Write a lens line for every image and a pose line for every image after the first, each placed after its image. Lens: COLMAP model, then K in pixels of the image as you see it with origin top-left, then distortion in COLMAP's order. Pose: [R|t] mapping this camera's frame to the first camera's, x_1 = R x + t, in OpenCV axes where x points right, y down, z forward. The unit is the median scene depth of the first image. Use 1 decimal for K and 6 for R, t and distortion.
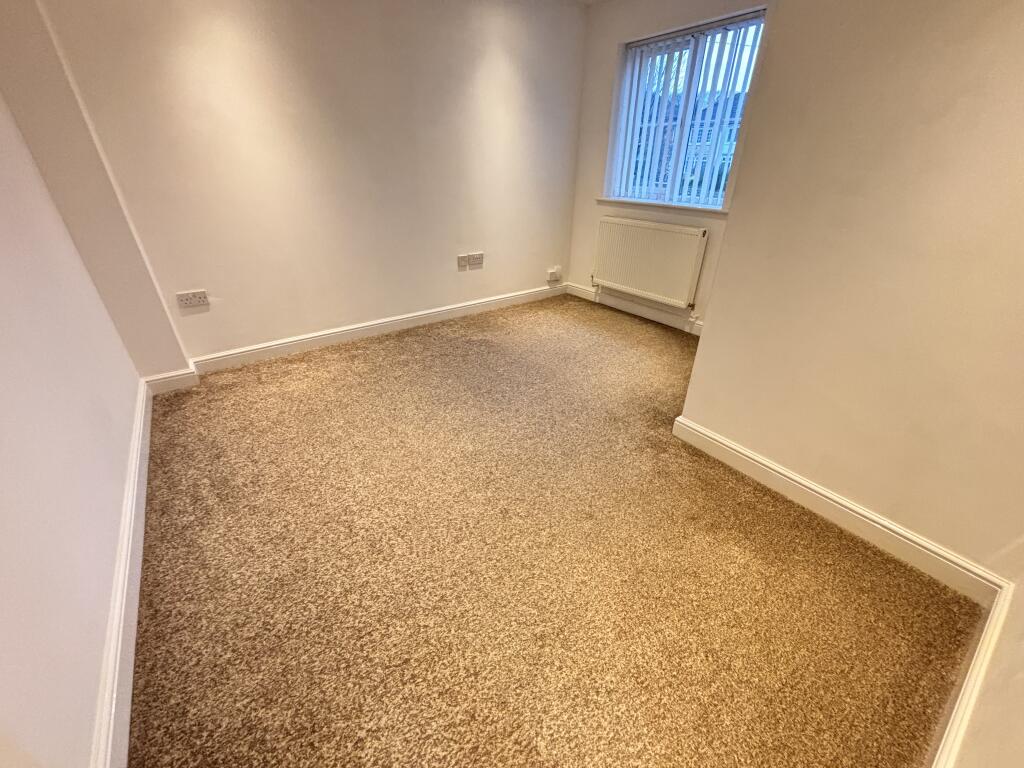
lens RADIAL K [[410.5, 0, 505.8], [0, 410.5, 382.2], [0, 0, 1]] dist [-0.004197, -0.000271]
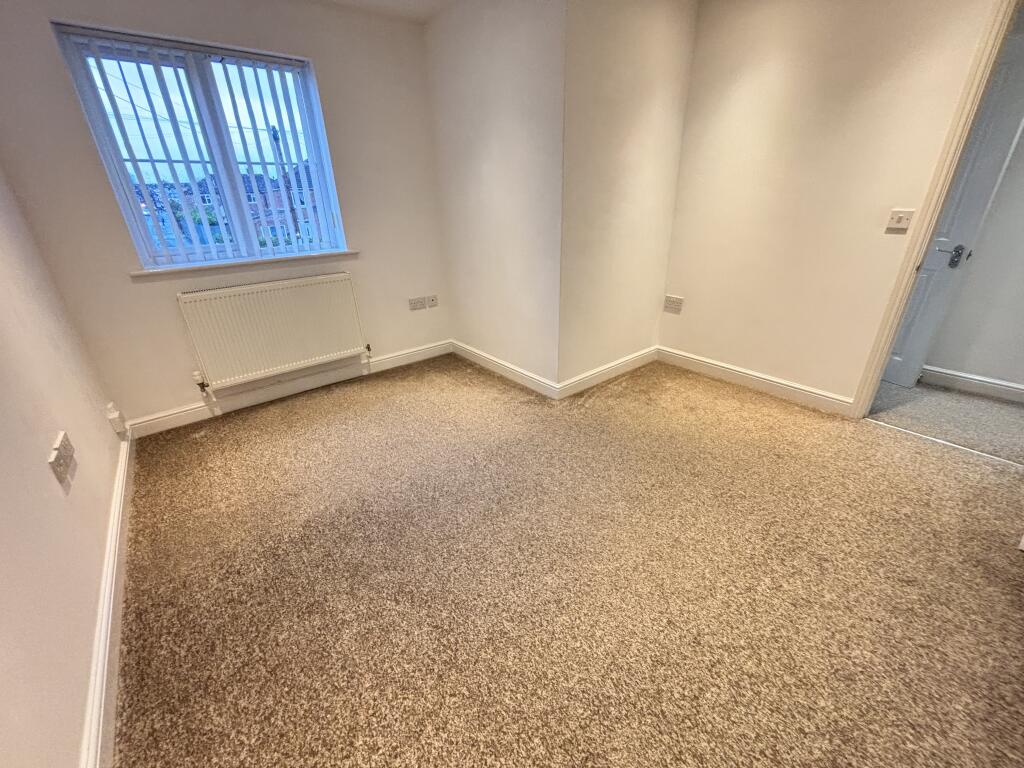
lens RADIAL K [[410.5, 0, 508.4], [0, 410.5, 388.1], [0, 0, 1]] dist [-0.004197, -0.000271]
pose [[-0.056041, -0.416362, 0.907470, -0.497019], [0.500864, 0.774537, 0.386301, -0.320173], [-0.863710, 0.476167, 0.165135, 0.592952]]
